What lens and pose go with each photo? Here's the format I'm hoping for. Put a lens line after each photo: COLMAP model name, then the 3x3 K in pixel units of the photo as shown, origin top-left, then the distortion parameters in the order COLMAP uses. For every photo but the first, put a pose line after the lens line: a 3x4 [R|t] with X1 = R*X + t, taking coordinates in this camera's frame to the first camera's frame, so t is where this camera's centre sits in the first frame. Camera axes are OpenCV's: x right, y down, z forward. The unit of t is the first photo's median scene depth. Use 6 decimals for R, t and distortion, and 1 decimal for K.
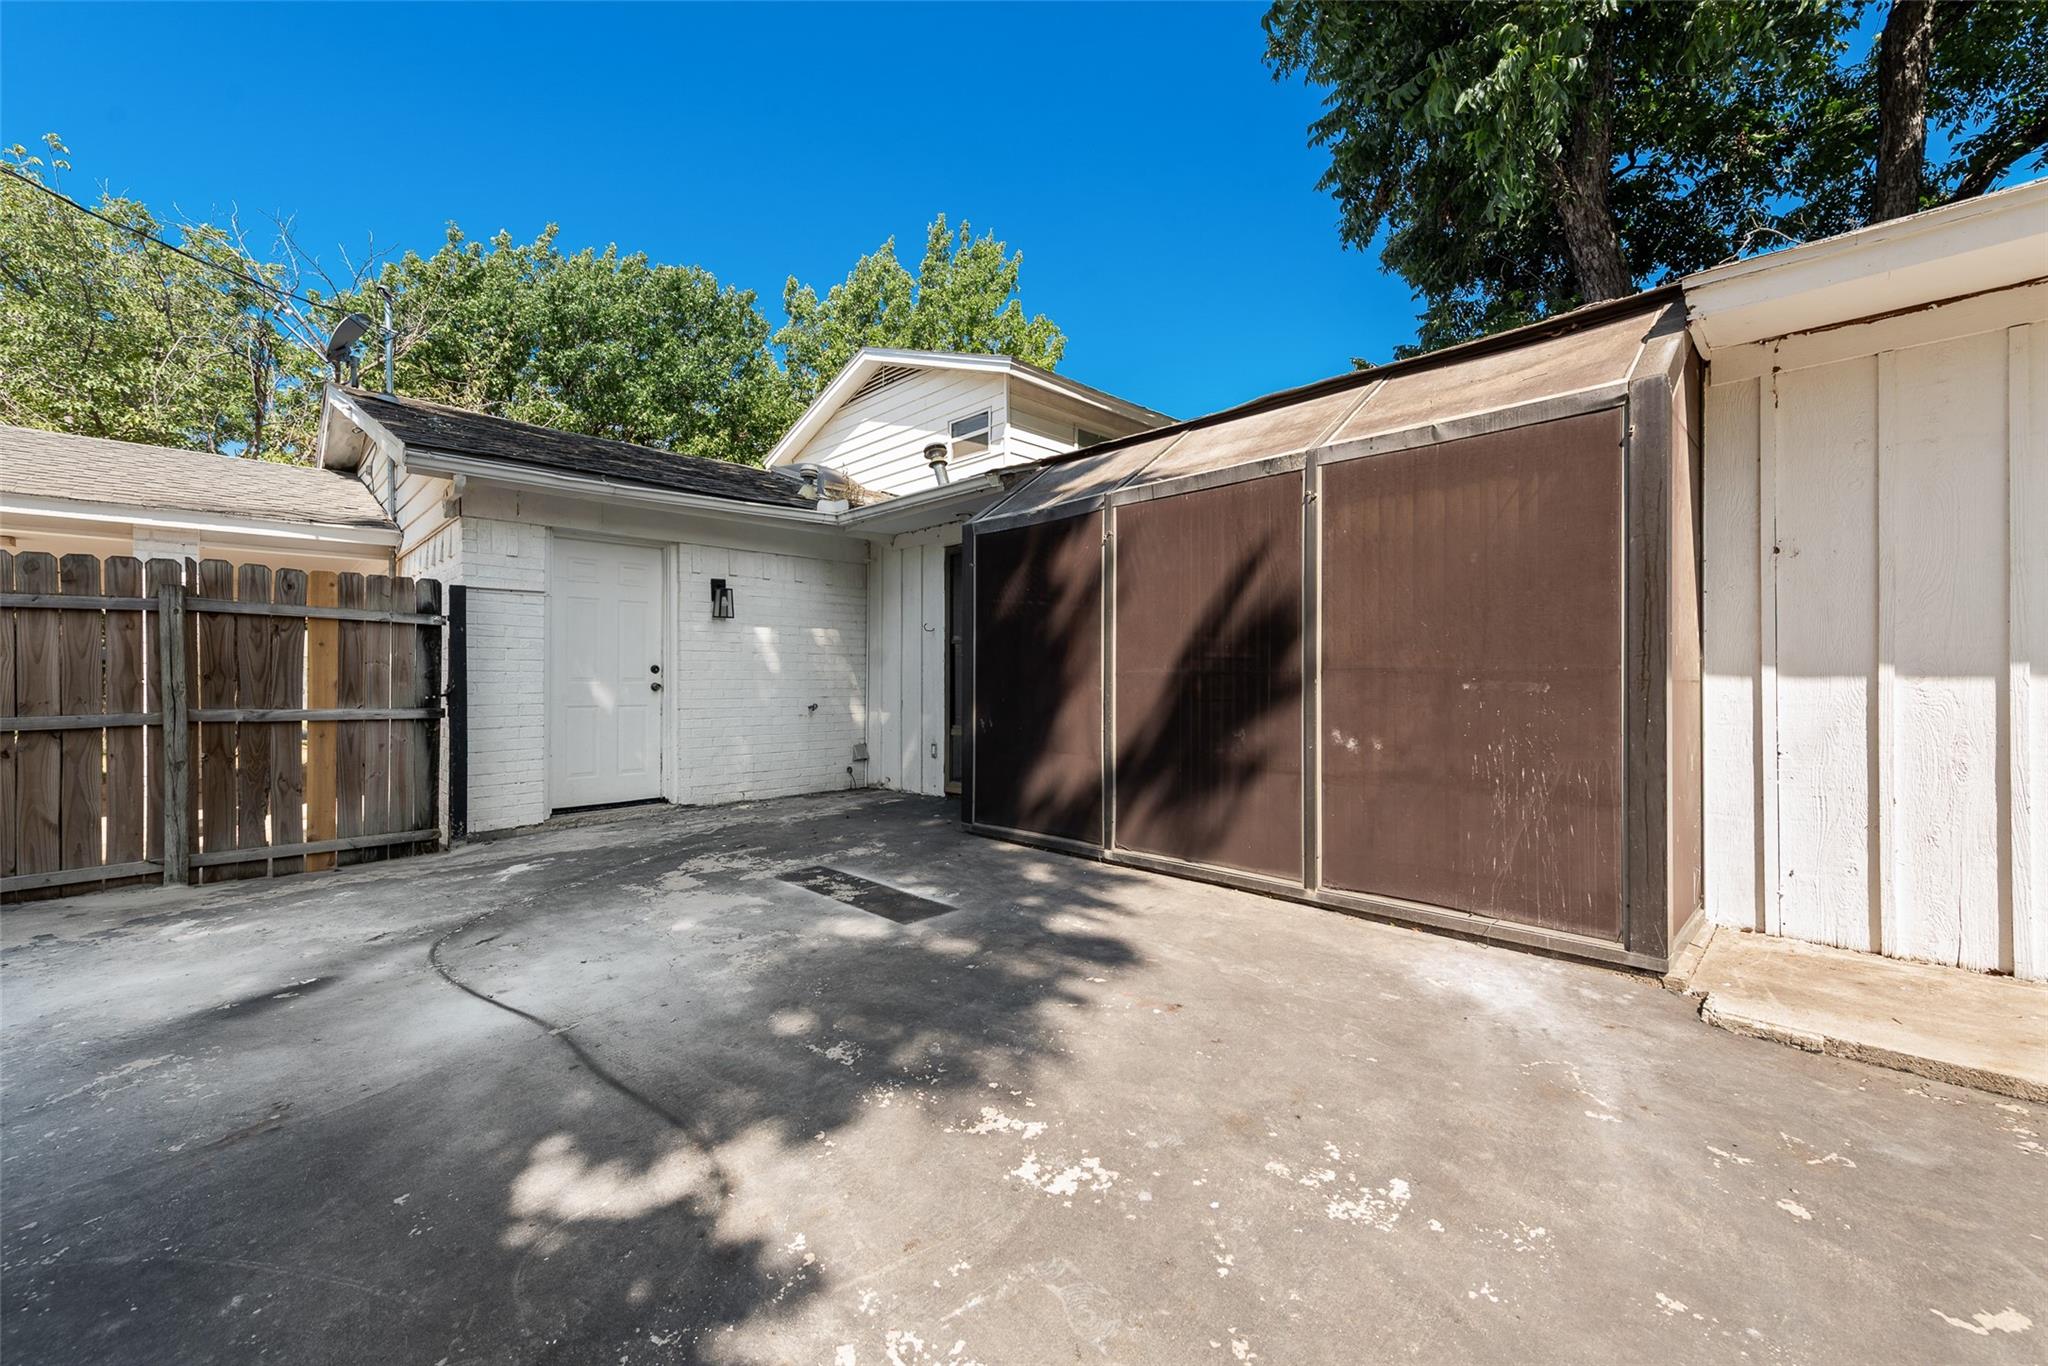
lens RADIAL K [[801.5, 0, 1022.6], [0, 801.5, 692.2], [0, 0, 1]] dist [0.017695, -0.005819]
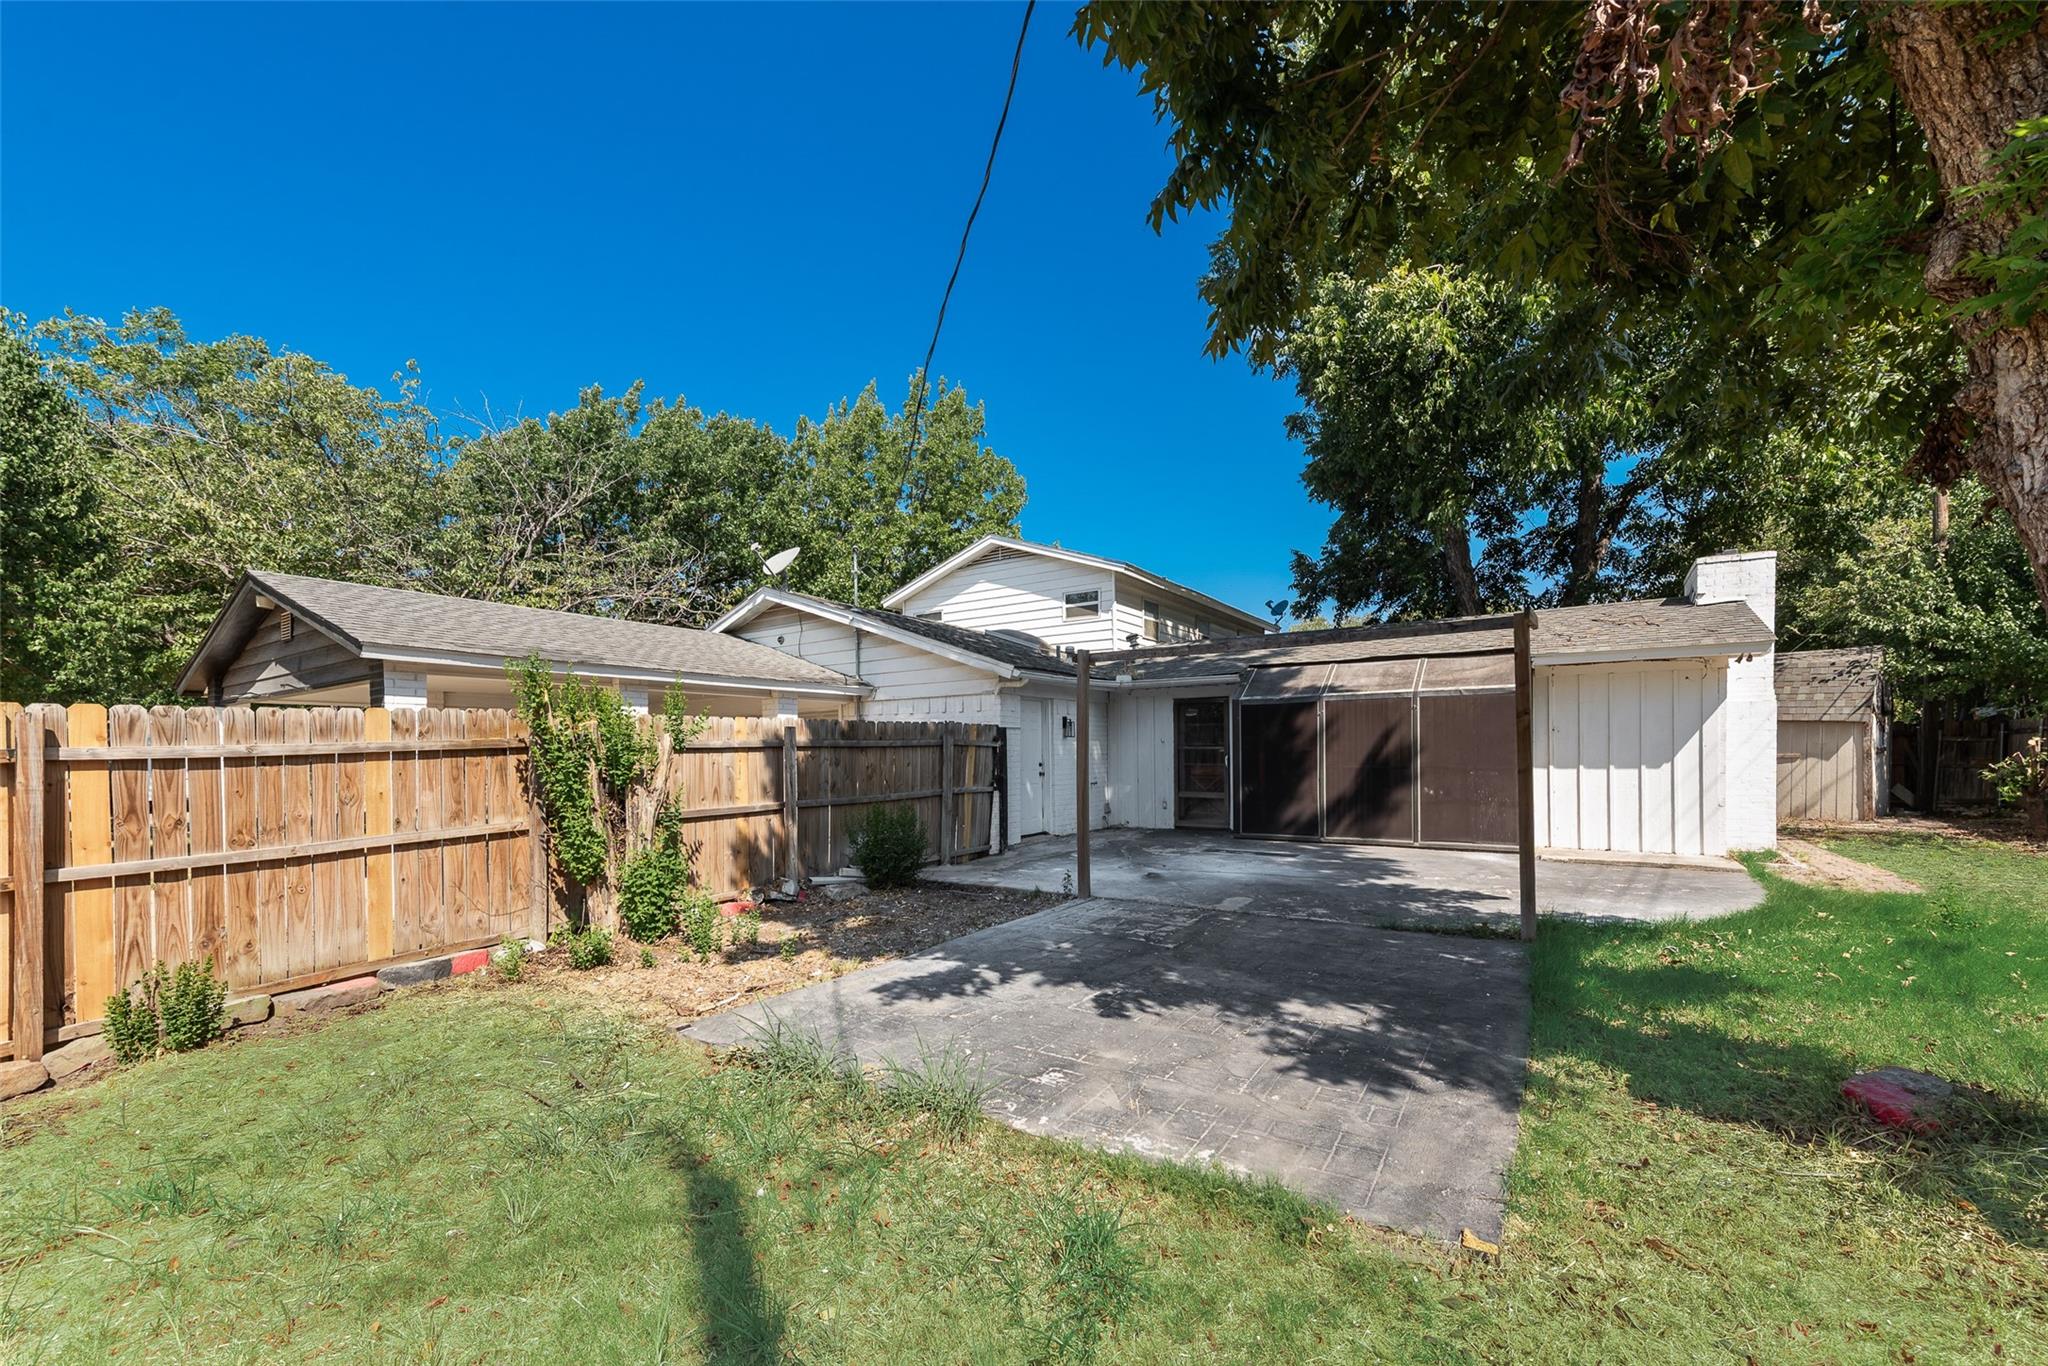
lens RADIAL K [[787.0, 0, 1018.9], [0, 787.0, 768.6], [0, 0, 1]] dist [0.000821, 0.000014]
pose [[0.982519, -0.012602, 0.185738, -0.856145], [0.012120, 0.999920, 0.003731, -0.026657], [-0.185770, -0.001414, 0.982592, -0.827978]]
